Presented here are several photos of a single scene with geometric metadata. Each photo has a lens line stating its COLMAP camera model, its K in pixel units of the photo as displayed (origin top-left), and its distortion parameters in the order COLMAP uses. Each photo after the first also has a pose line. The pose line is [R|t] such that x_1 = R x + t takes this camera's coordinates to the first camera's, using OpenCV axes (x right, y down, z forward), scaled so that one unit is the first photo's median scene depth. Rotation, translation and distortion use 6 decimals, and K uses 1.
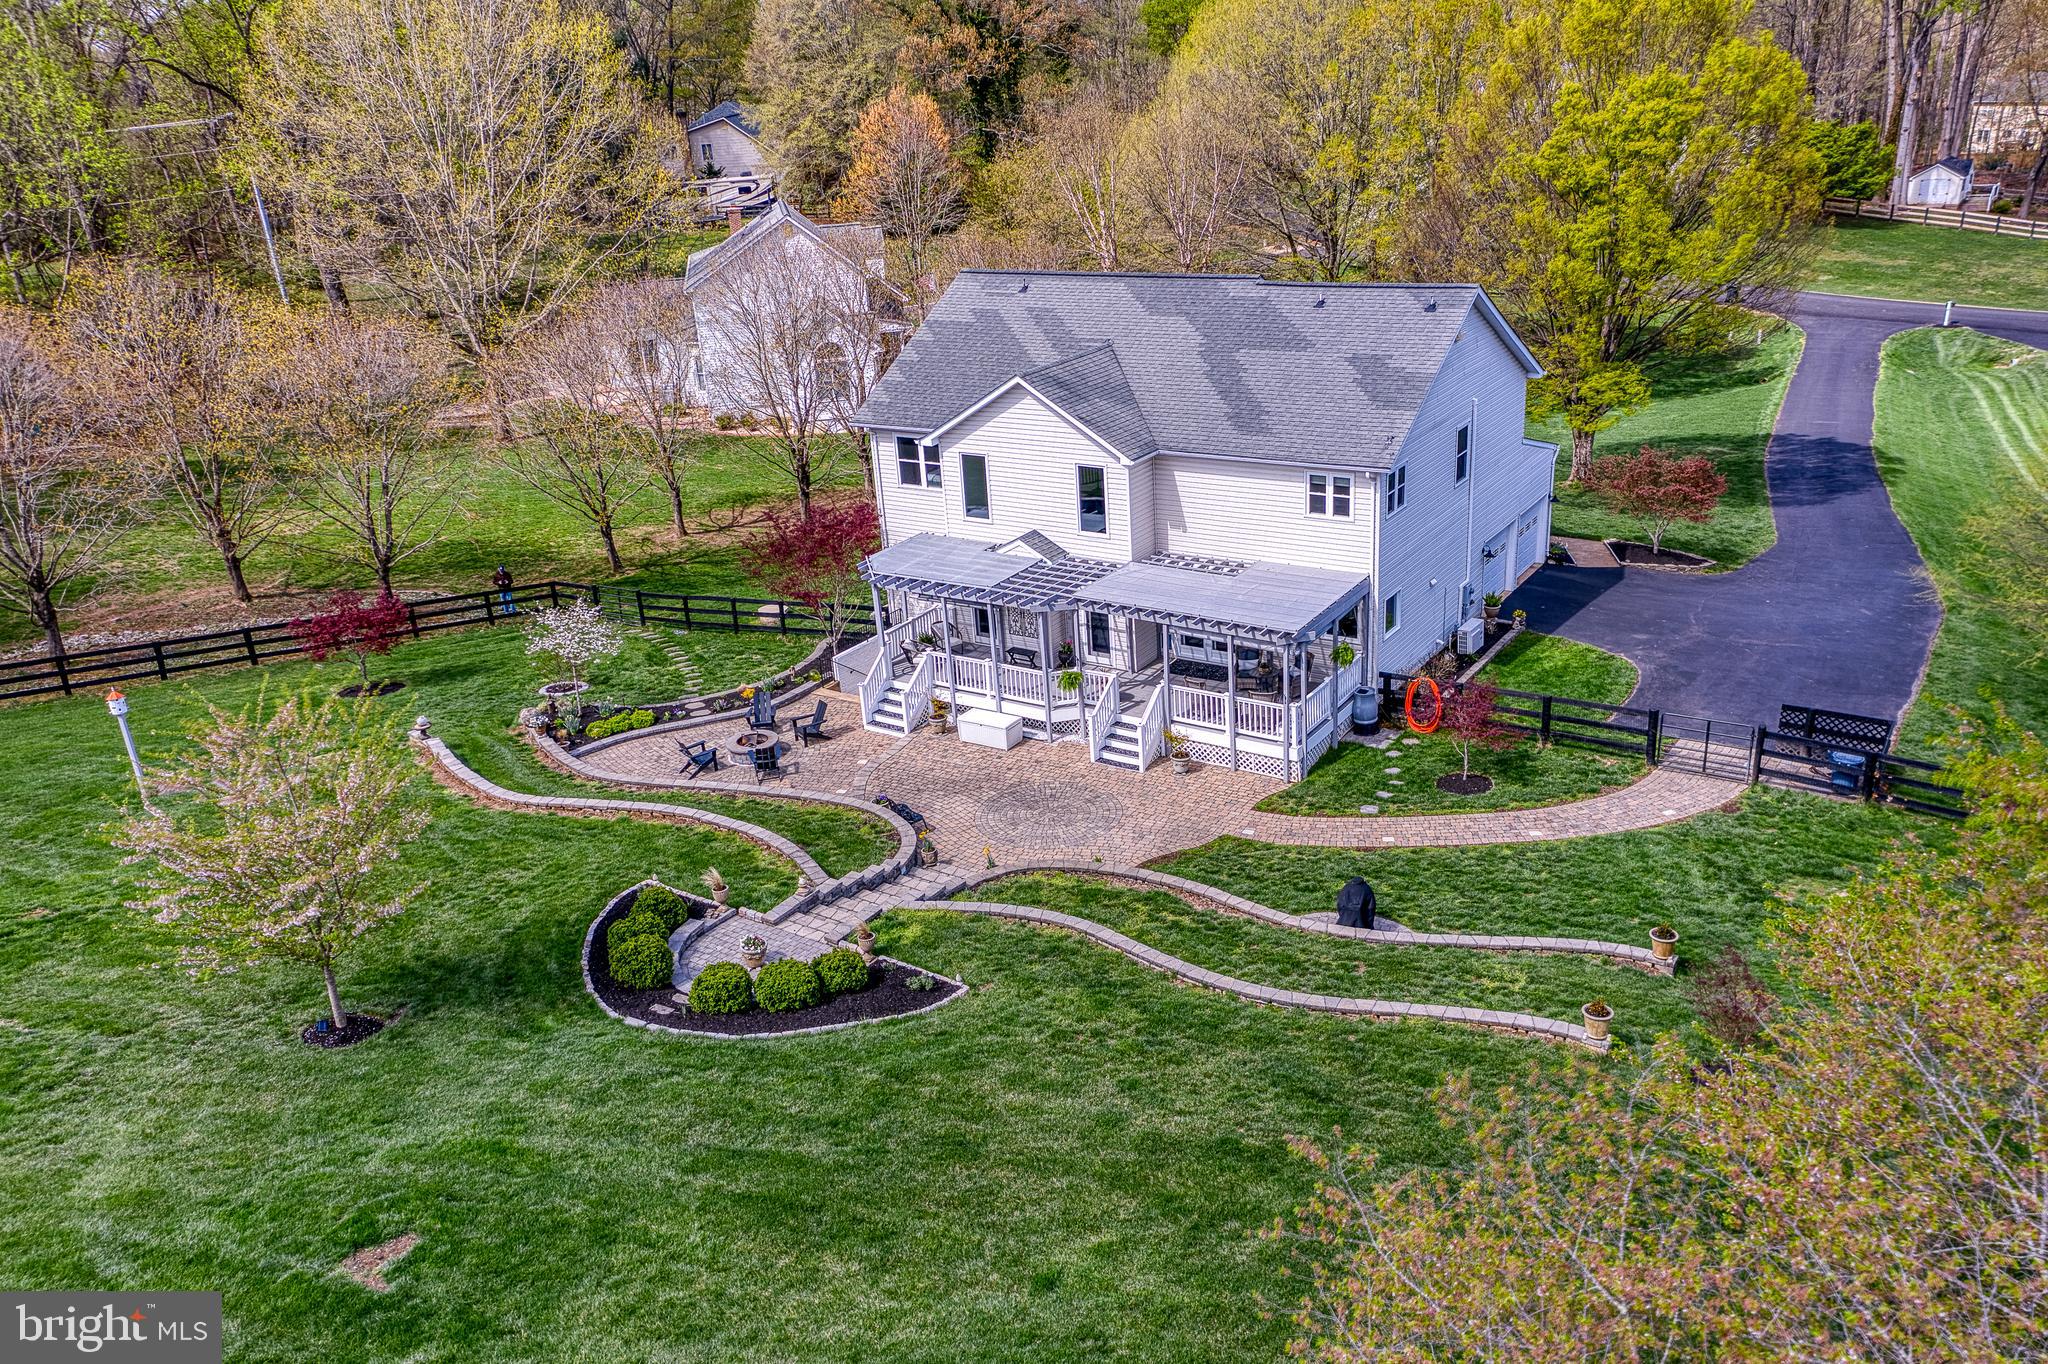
lens RADIAL K [[1575.9, 0, 1020.5], [0, 1575.9, 675.7], [0, 0, 1]] dist [0.085513, 0.007665]
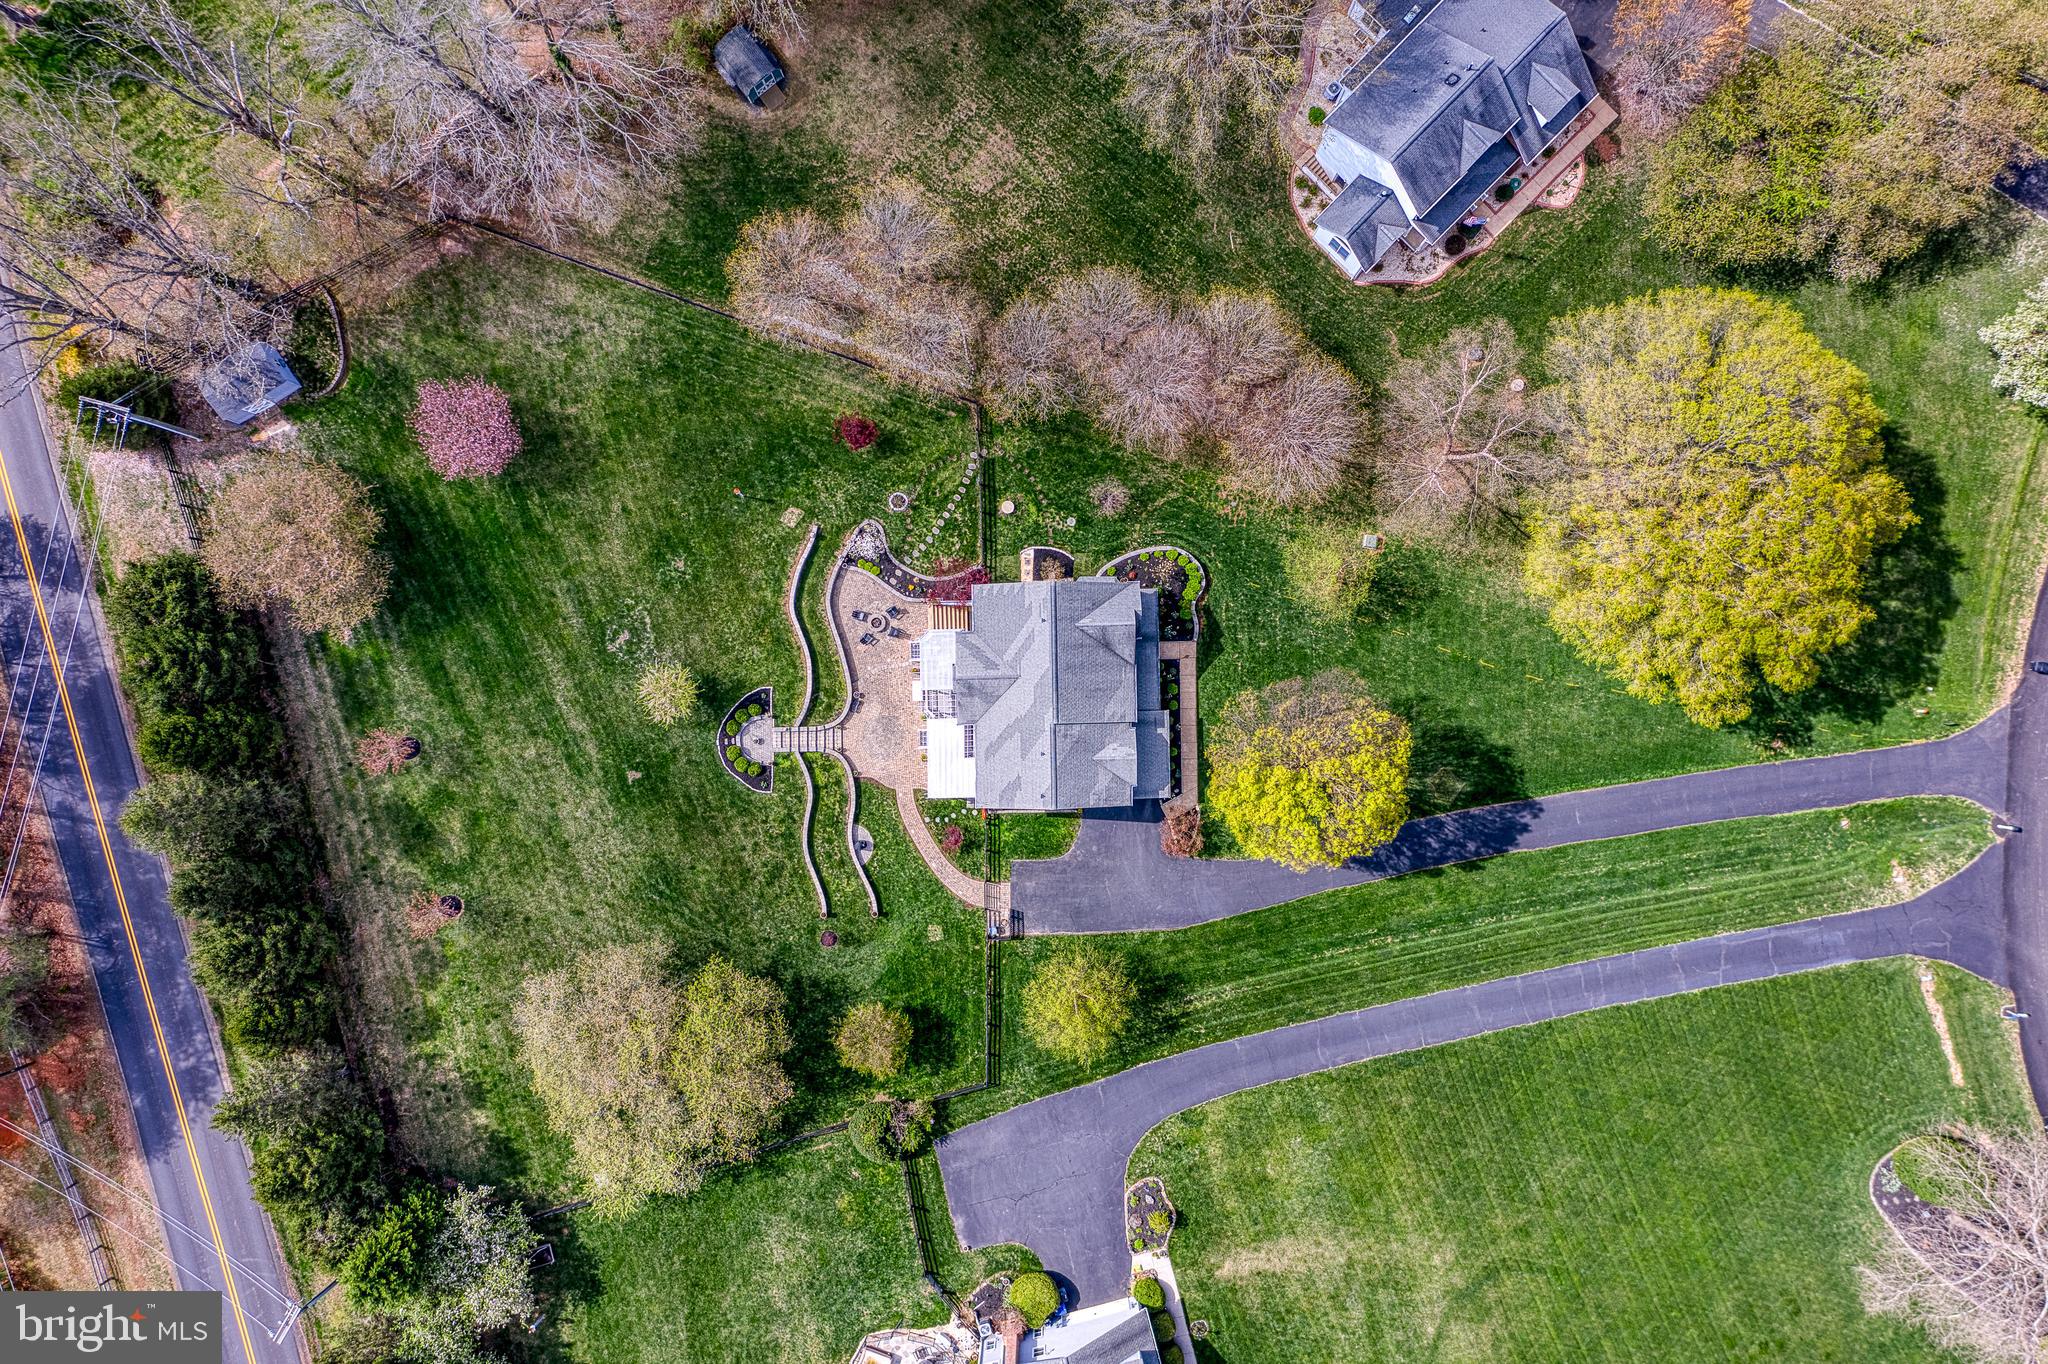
lens RADIAL K [[1554.7, 0, 1020.7], [0, 1554.7, 675.8], [0, 0, 1]] dist [0.081518, 0.009364]
pose [[0.576035, 0.815957, 0.048973, -0.078651], [-0.319520, 0.169615, 0.932276, -2.942043], [0.752390, -0.552671, 0.358418, 0.096678]]
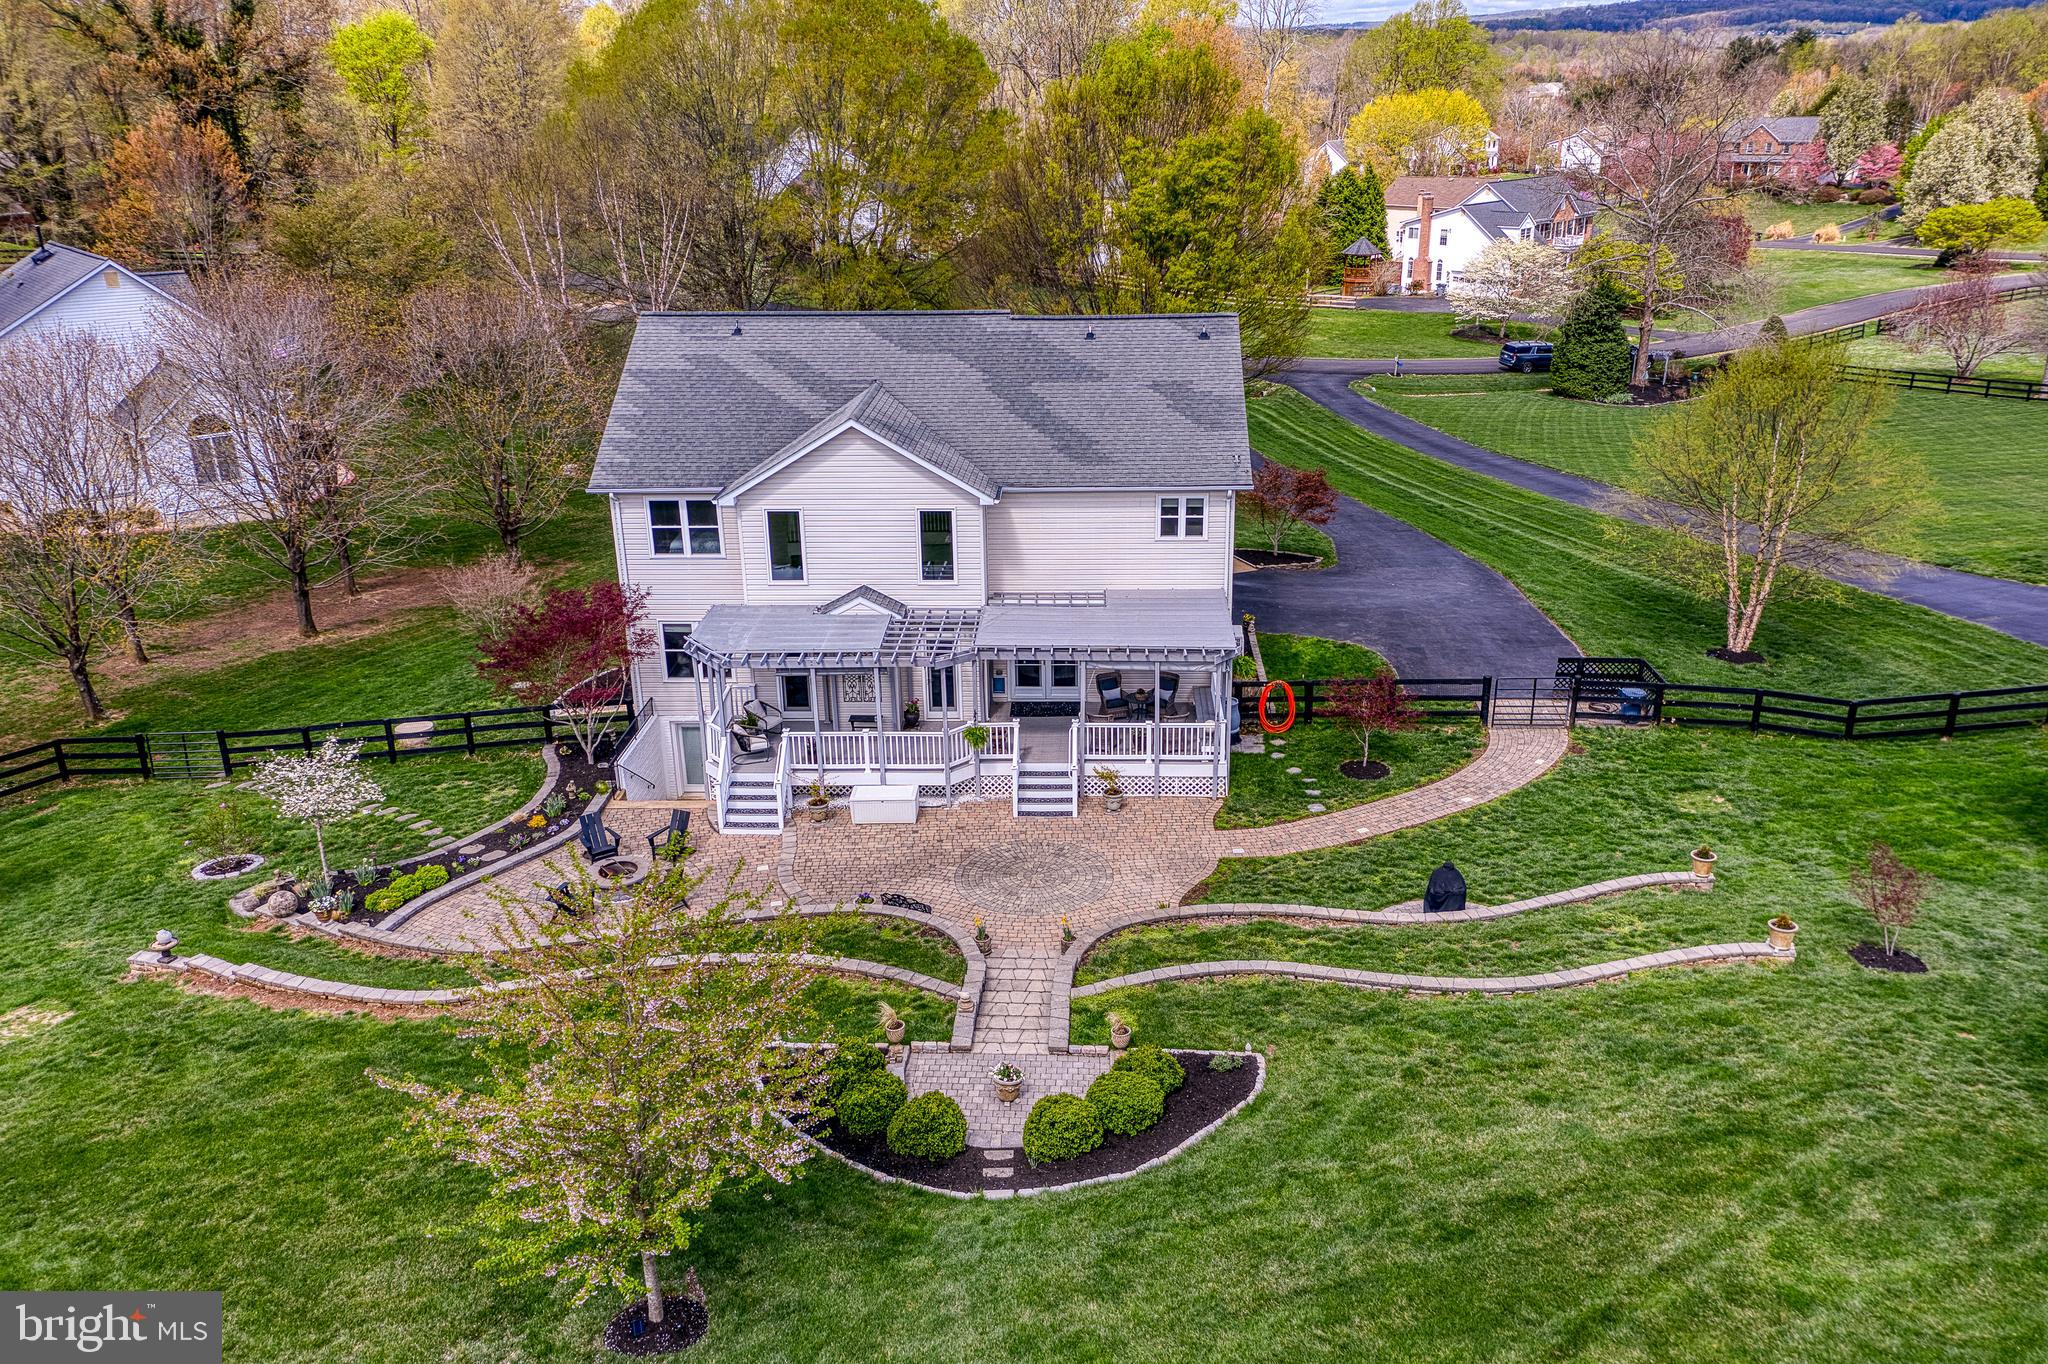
lens RADIAL K [[1554.7, 0, 1020.7], [0, 1554.7, 675.8], [0, 0, 1]] dist [0.081518, 0.009364]
pose [[0.854536, -0.136620, 0.501102, -0.408959], [0.154809, 0.987930, 0.005349, -0.033807], [-0.495784, 0.073004, 0.865372, 0.186162]]
